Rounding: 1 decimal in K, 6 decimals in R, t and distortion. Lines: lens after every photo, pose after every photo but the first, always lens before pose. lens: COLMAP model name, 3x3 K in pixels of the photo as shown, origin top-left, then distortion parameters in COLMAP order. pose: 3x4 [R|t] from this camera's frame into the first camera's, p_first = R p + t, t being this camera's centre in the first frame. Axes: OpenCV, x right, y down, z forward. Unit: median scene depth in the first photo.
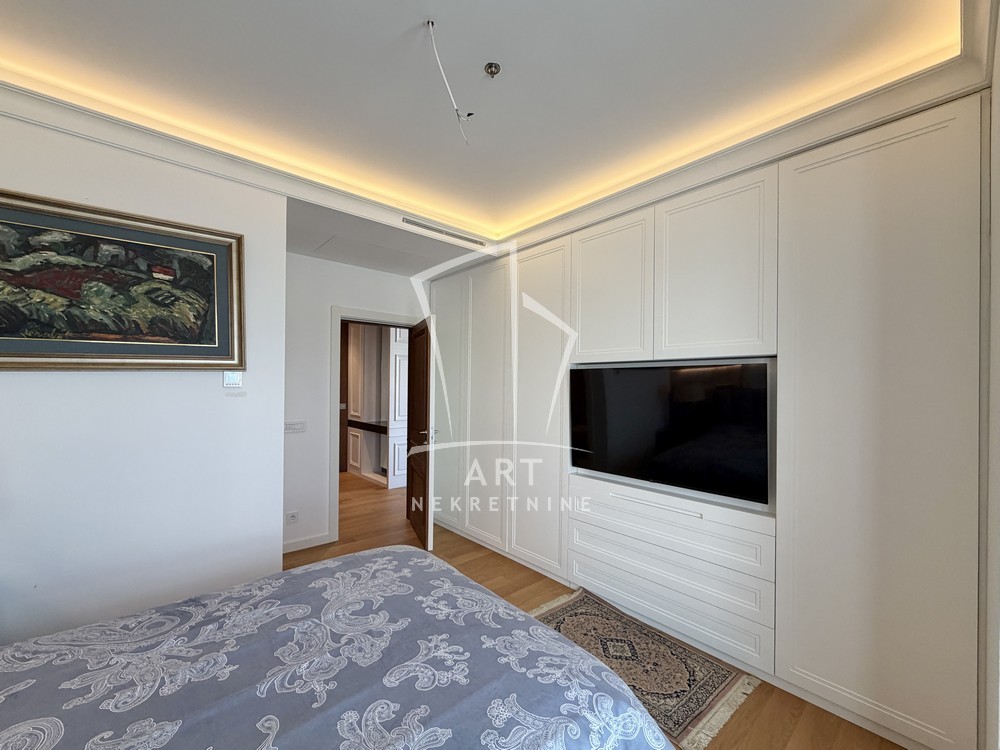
lens RADIAL K [[395.0, 0, 498.6], [0, 395.0, 380.6], [0, 0, 1]] dist [-0.001522, -0.000475]
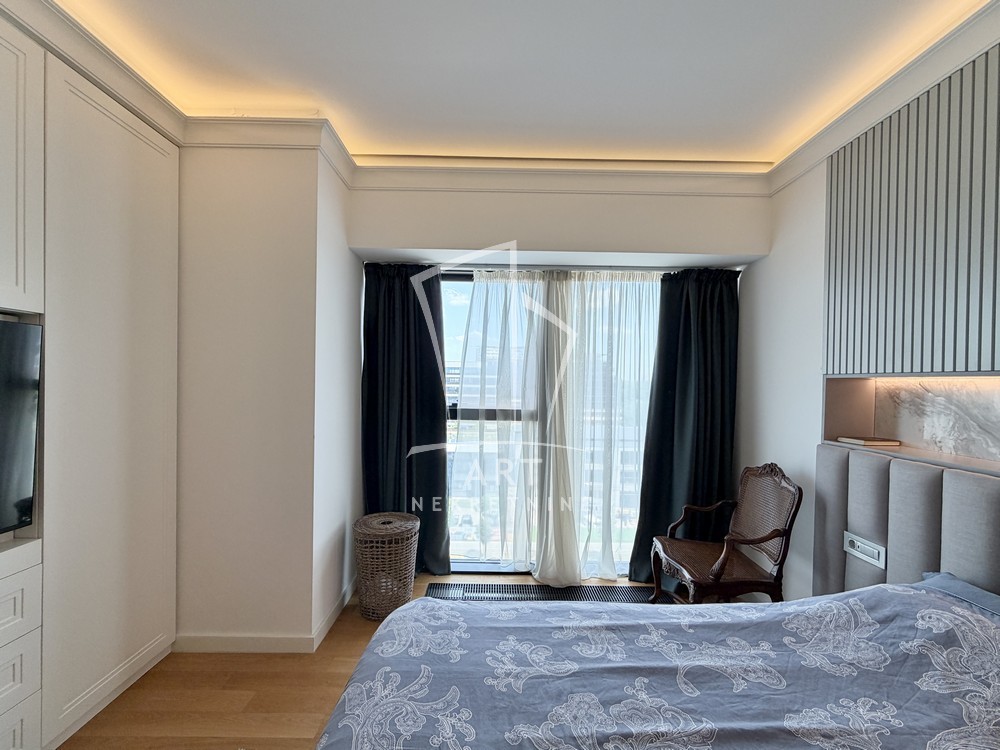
lens RADIAL K [[395.0, 0, 500.6], [0, 395.0, 381.0], [0, 0, 1]] dist [-0.001522, -0.000475]
pose [[-0.742484, -0.021399, 0.669522, -0.709962], [-0.029443, 0.999566, -0.000703, 0.053057], [-0.669216, -0.020235, -0.742792, 1.683850]]
